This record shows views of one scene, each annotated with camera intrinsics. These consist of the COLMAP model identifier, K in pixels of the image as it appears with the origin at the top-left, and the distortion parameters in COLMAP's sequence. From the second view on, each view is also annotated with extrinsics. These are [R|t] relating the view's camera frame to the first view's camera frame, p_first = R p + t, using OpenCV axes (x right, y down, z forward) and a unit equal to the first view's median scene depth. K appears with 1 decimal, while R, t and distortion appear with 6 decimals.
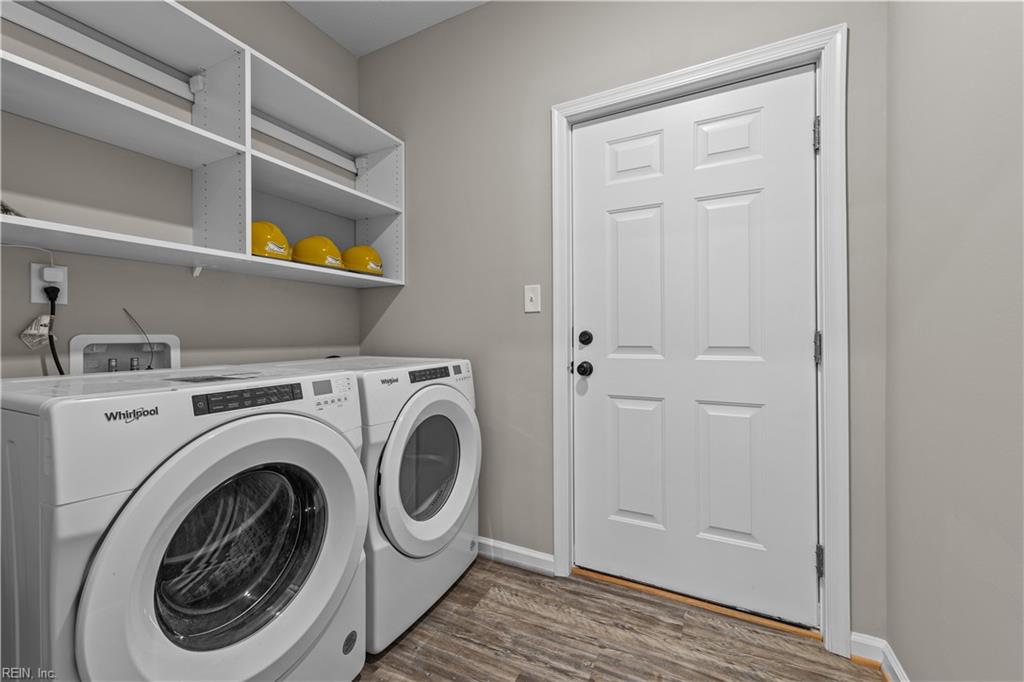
lens RADIAL K [[409.6, 0, 510.2], [0, 409.6, 338.7], [0, 0, 1]] dist [0.002306, 0.000154]
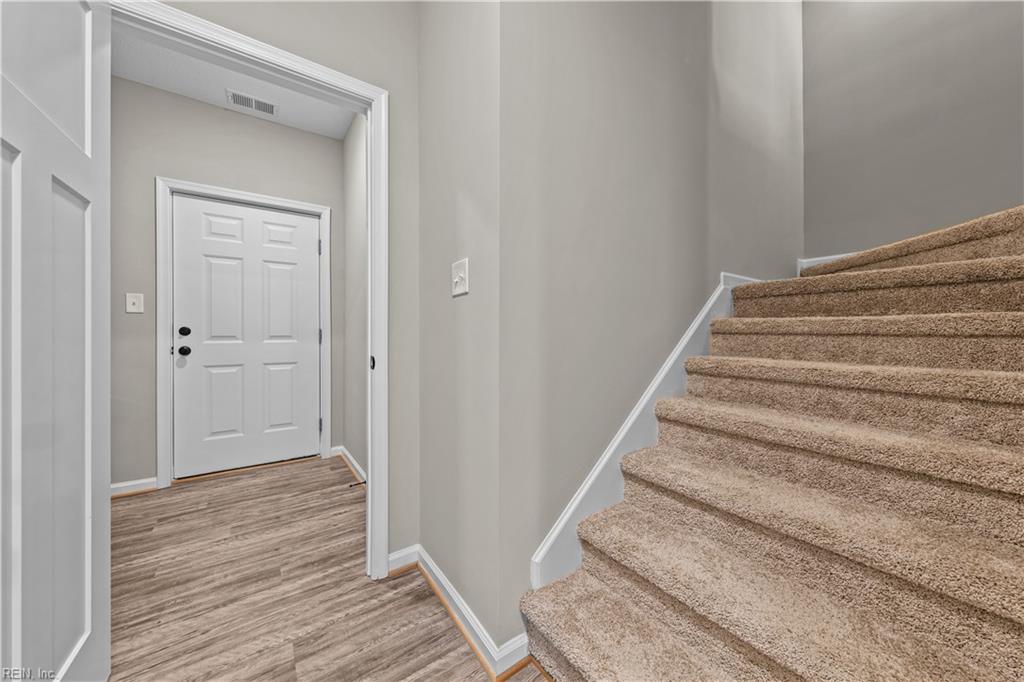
lens RADIAL K [[351.9, 0, 512.7], [0, 351.9, 334.3], [0, 0, 1]] dist [0.001397, 0.000065]
pose [[0.462487, 0.000695, 0.886626, -0.464881], [-0.001278, 0.999999, -0.000117, 0.009388], [-0.886625, -0.001079, 0.462488, -0.799166]]
